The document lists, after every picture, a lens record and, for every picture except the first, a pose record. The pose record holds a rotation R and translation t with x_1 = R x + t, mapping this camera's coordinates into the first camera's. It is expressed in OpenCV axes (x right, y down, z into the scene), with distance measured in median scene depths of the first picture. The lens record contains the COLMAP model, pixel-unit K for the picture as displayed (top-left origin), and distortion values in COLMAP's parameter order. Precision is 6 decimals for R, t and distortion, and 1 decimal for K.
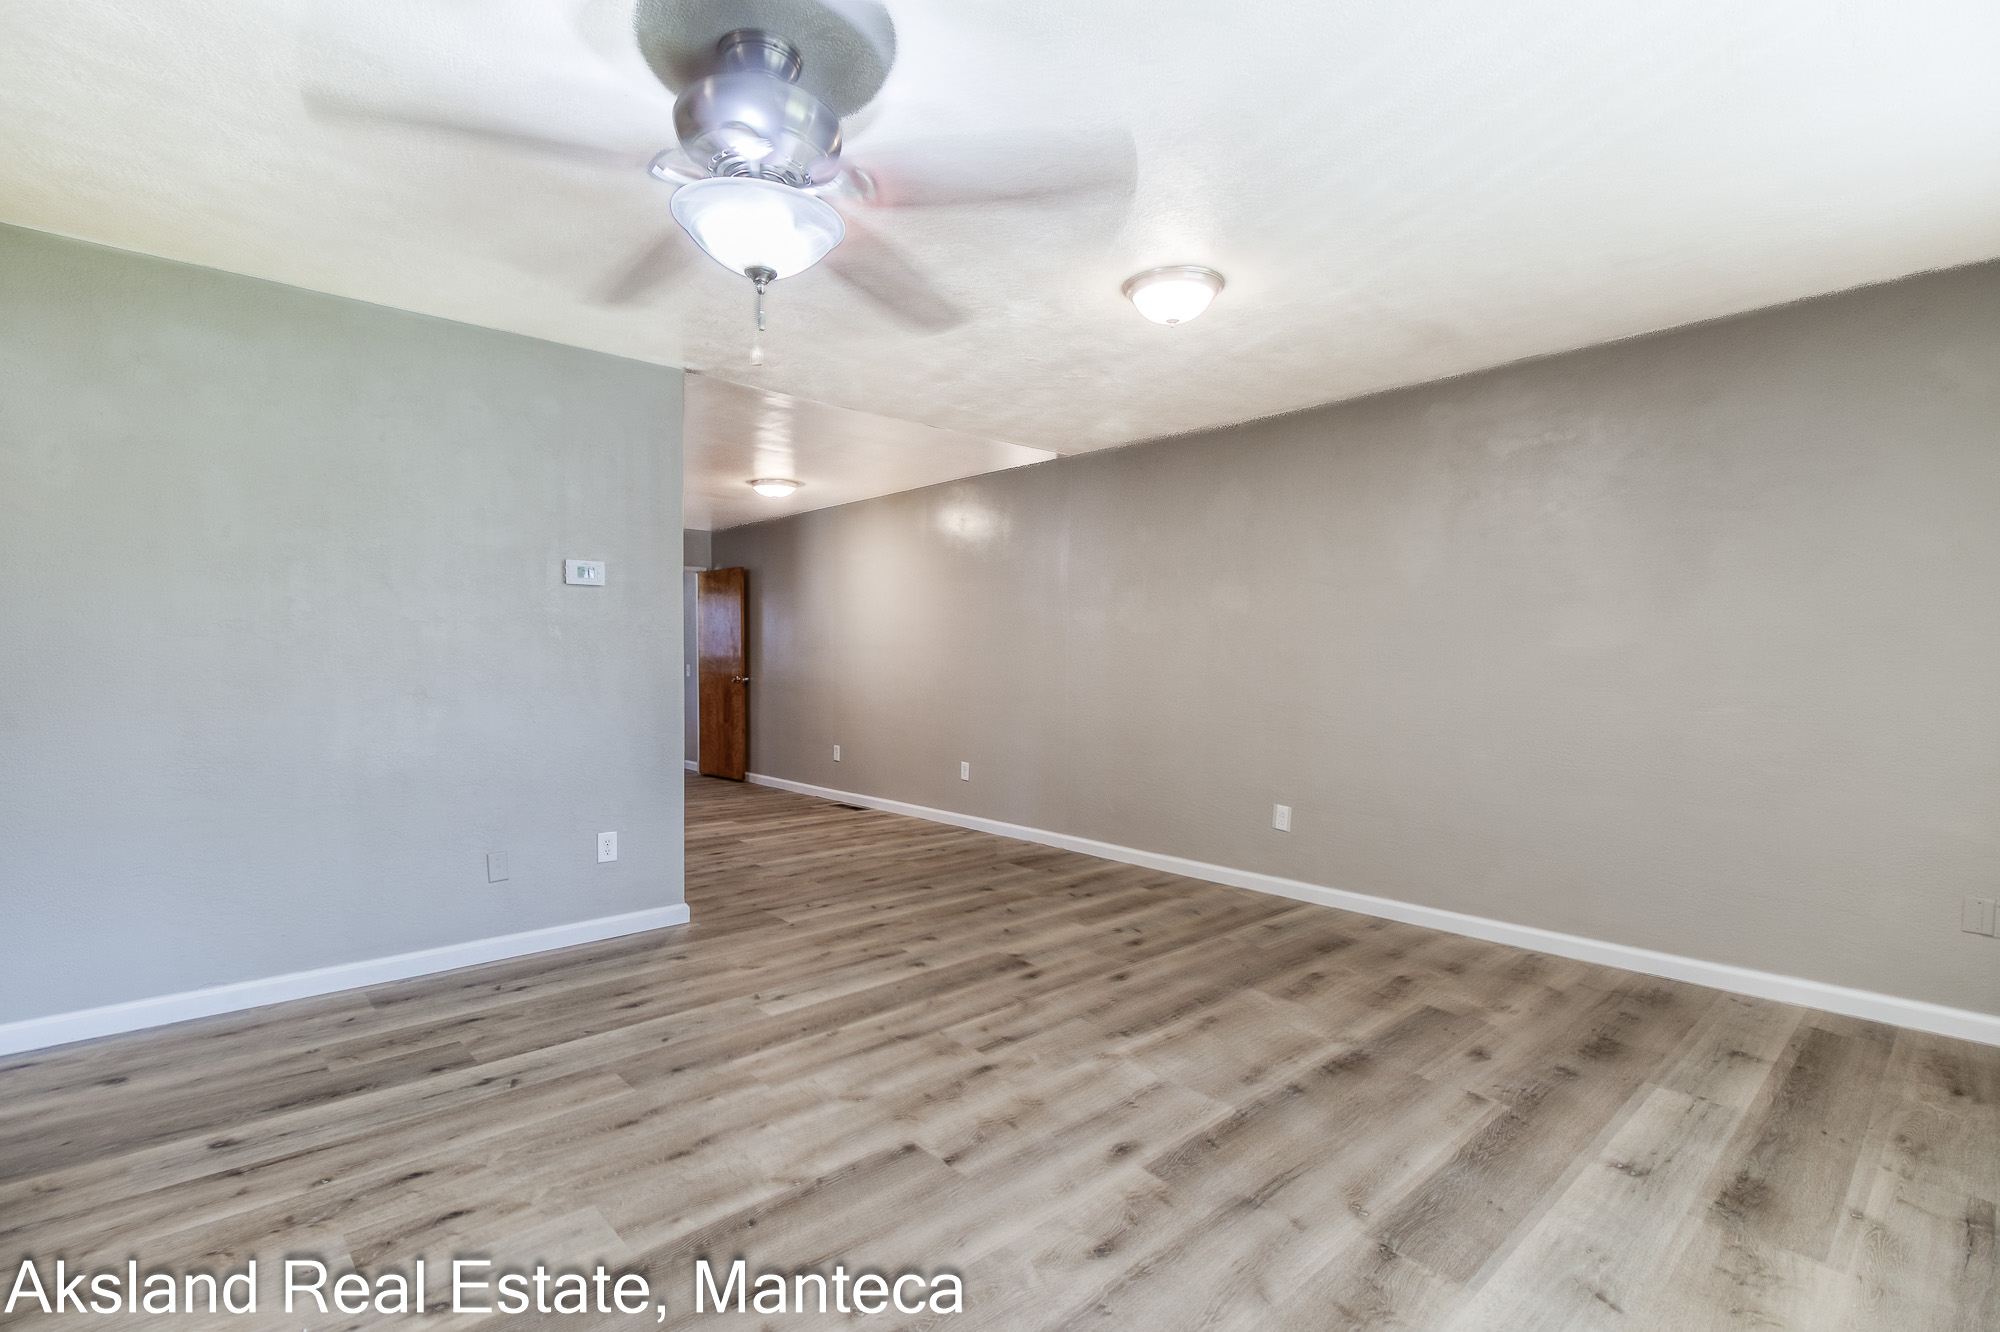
lens RADIAL K [[921.2, 0, 995.8], [0, 921.2, 662.5], [0, 0, 1]] dist [0.006322, 0.000215]
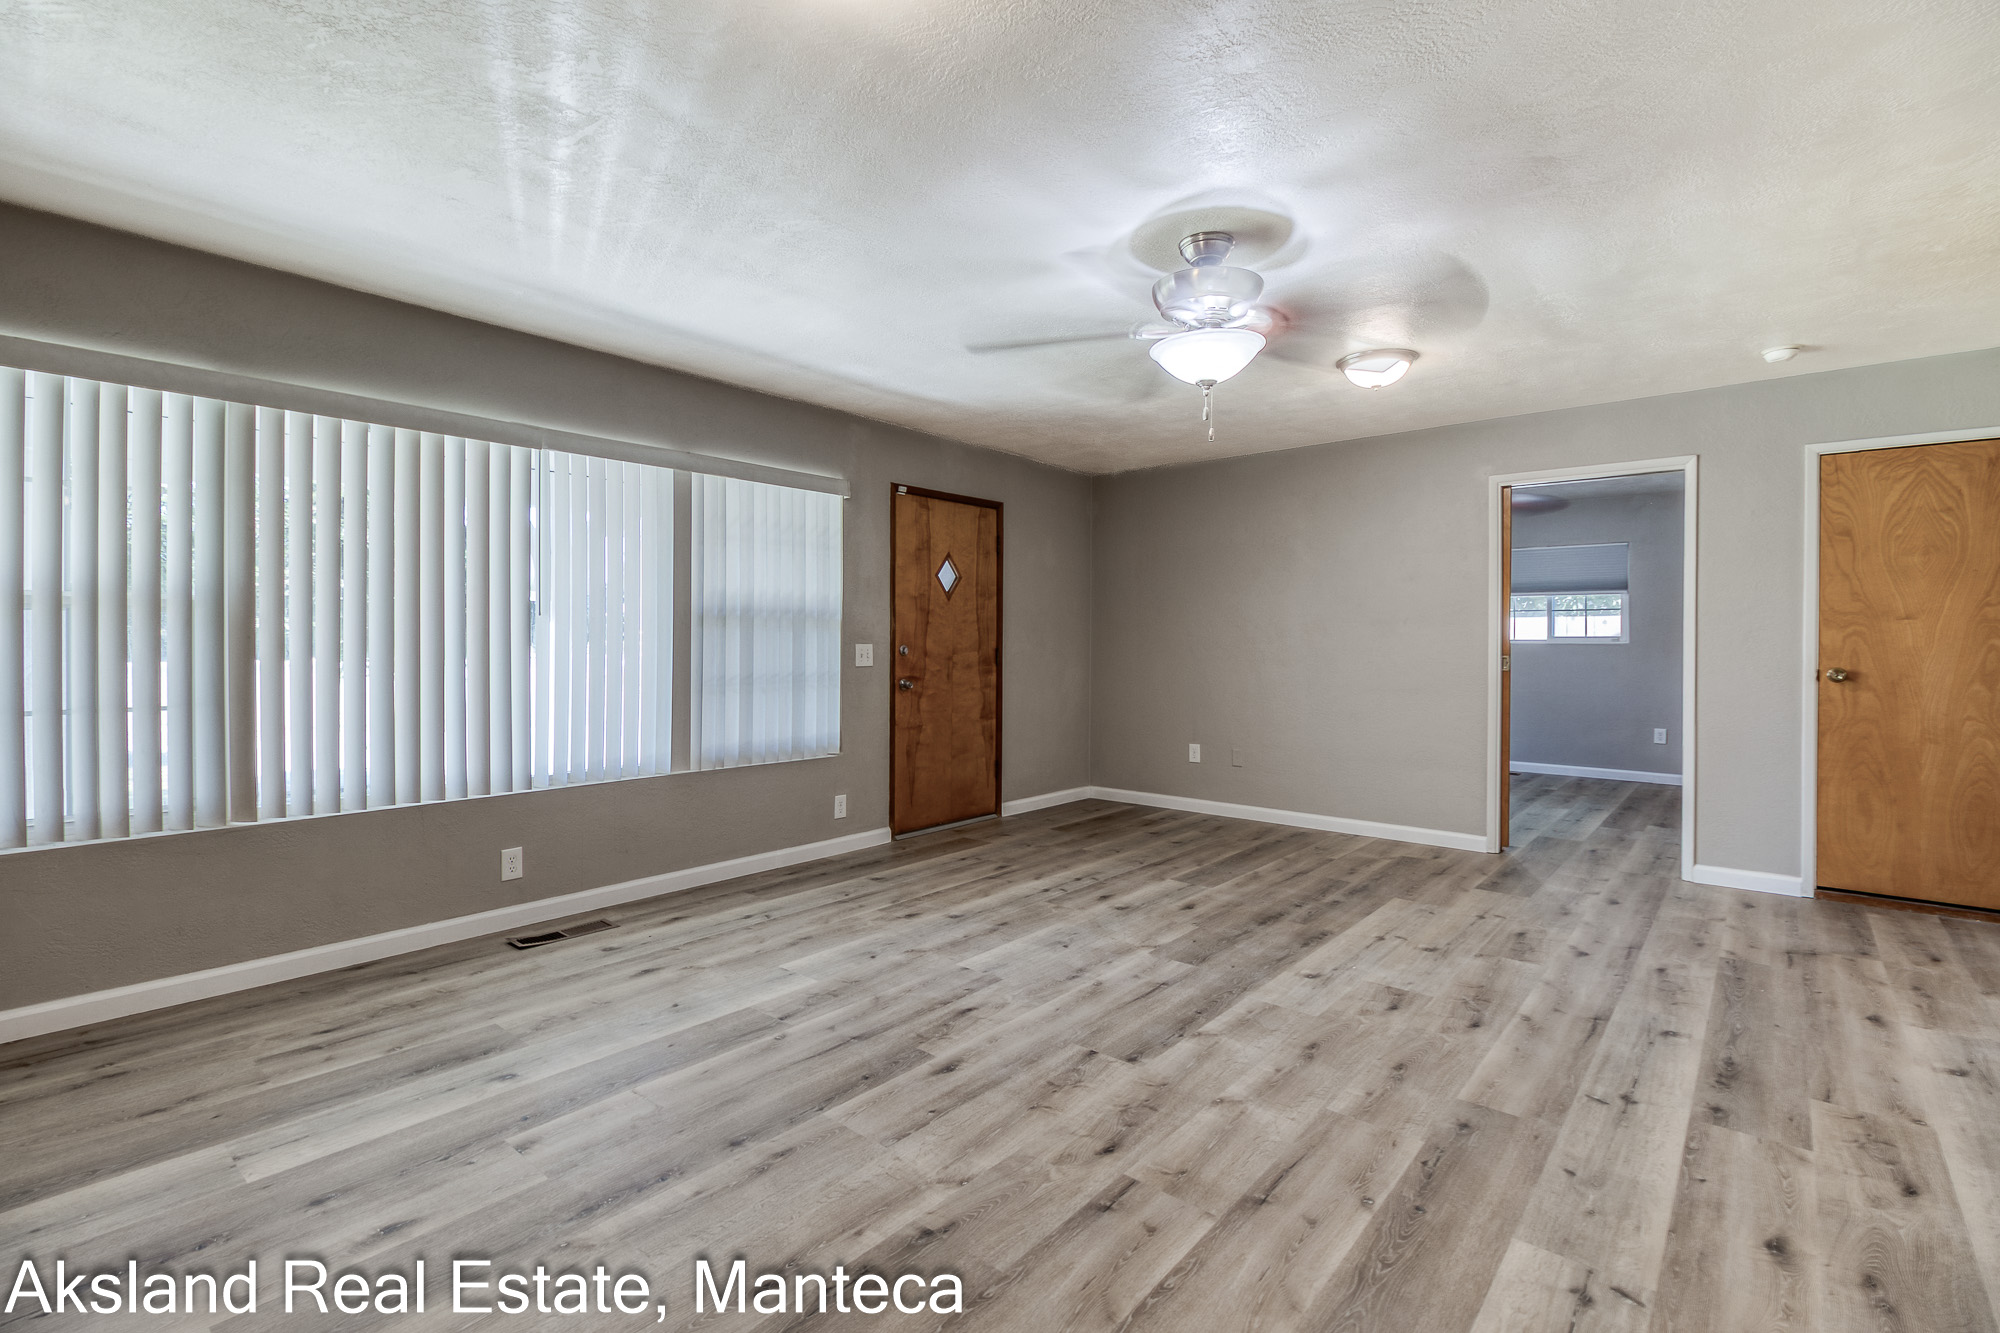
lens RADIAL K [[921.2, 0, 1000.9], [0, 921.2, 653.1], [0, 0, 1]] dist [0.006322, 0.000215]
pose [[-0.990059, -0.010829, -0.140236, 0.203854], [-0.013657, 0.999722, 0.019218, -0.002164], [0.139989, 0.020942, -0.989932, 1.813991]]
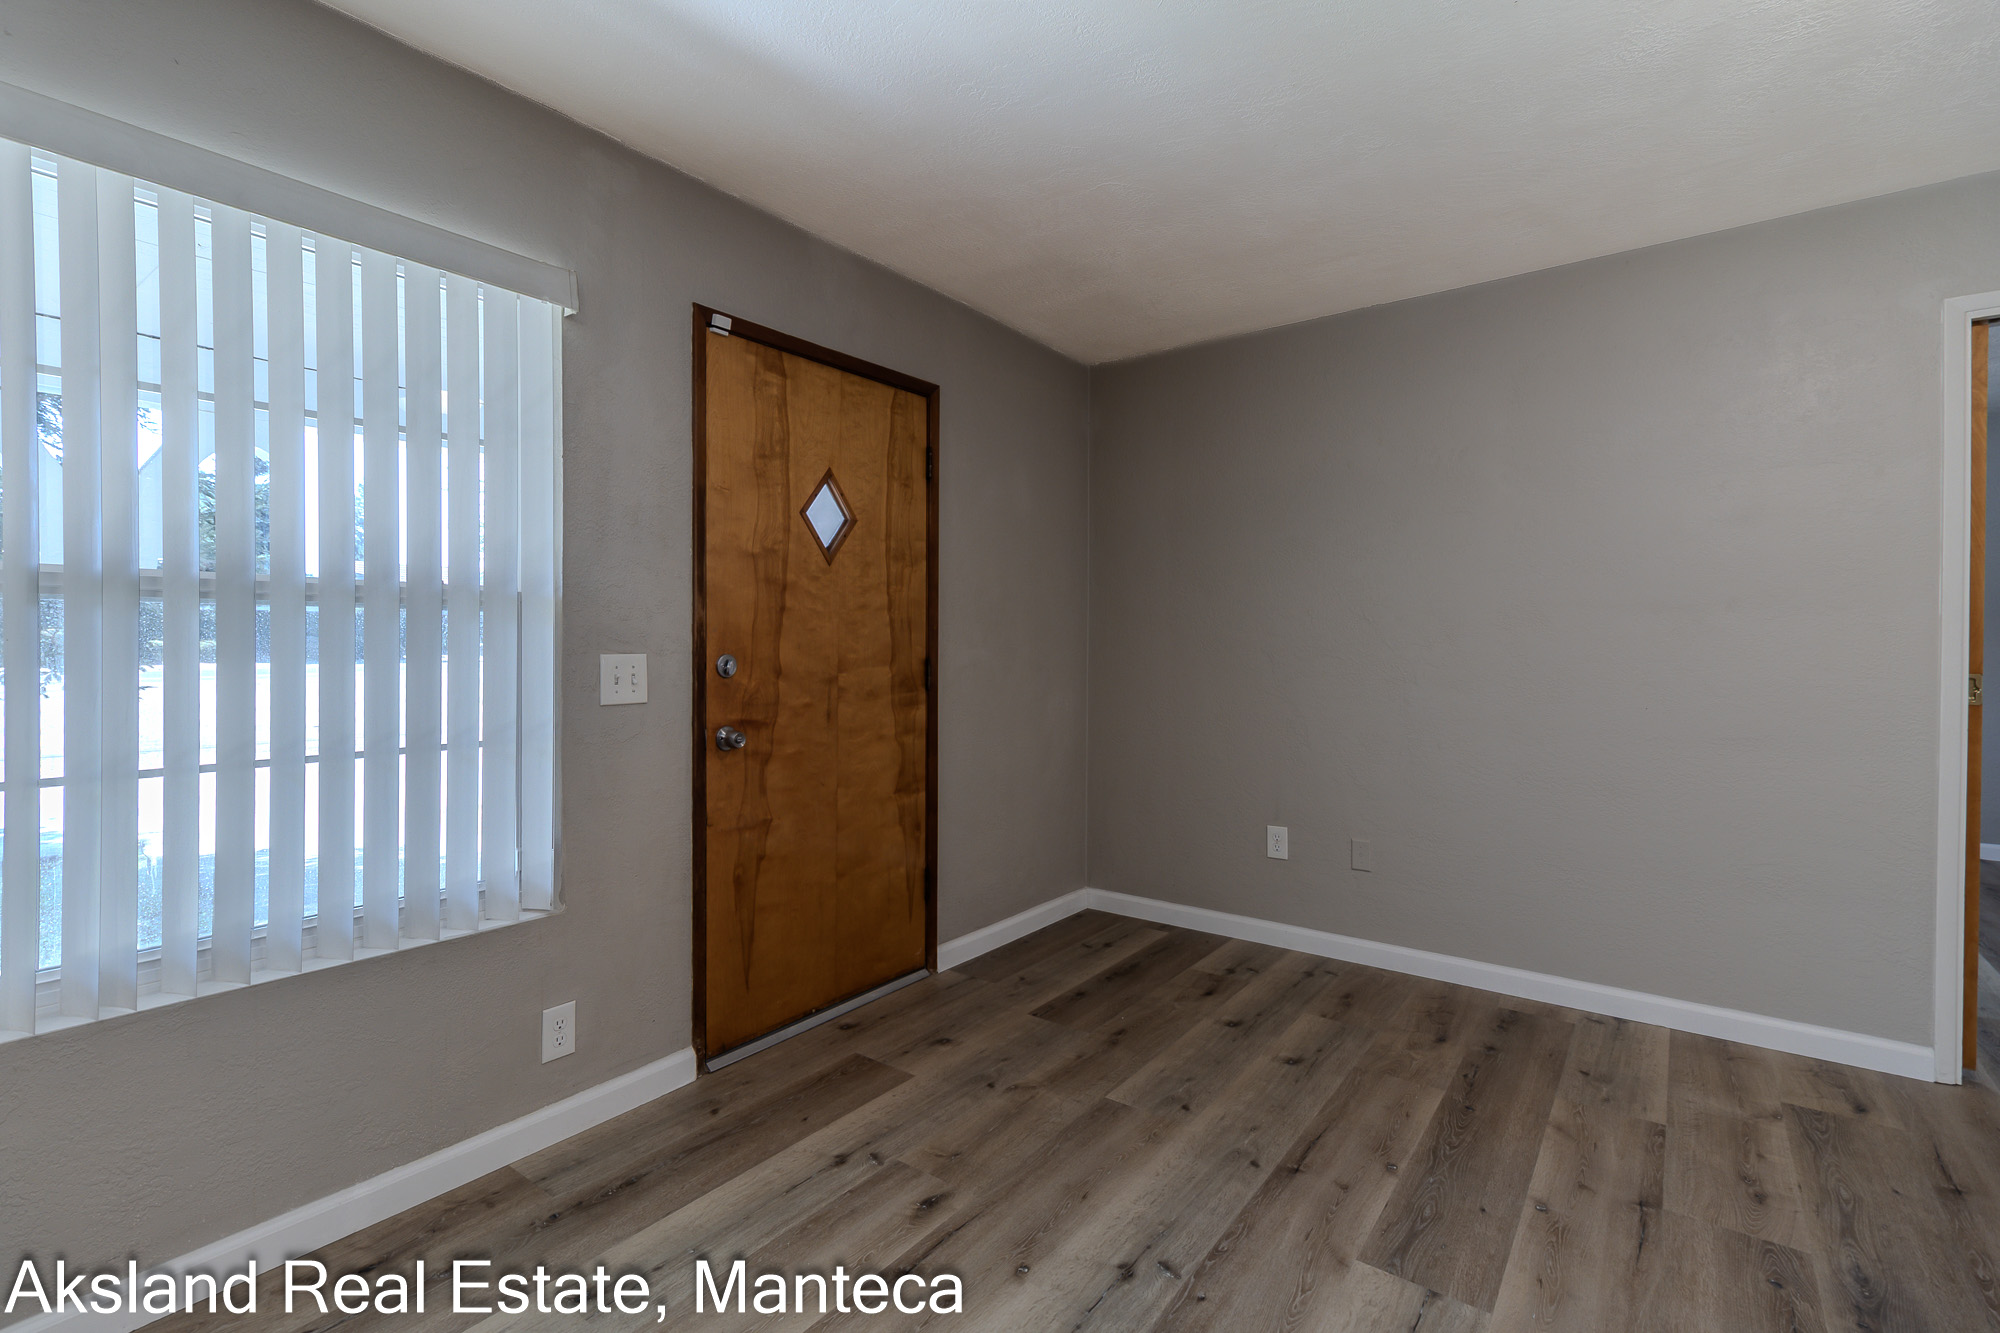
lens RADIAL K [[921.2, 0, 992.5], [0, 921.2, 658.4], [0, 0, 1]] dist [0.006322, 0.000215]
pose [[-0.981484, -0.008002, -0.191377, 0.123548], [-0.013676, 0.999505, 0.028344, -0.003783], [0.191056, 0.030436, -0.981107, 1.292618]]
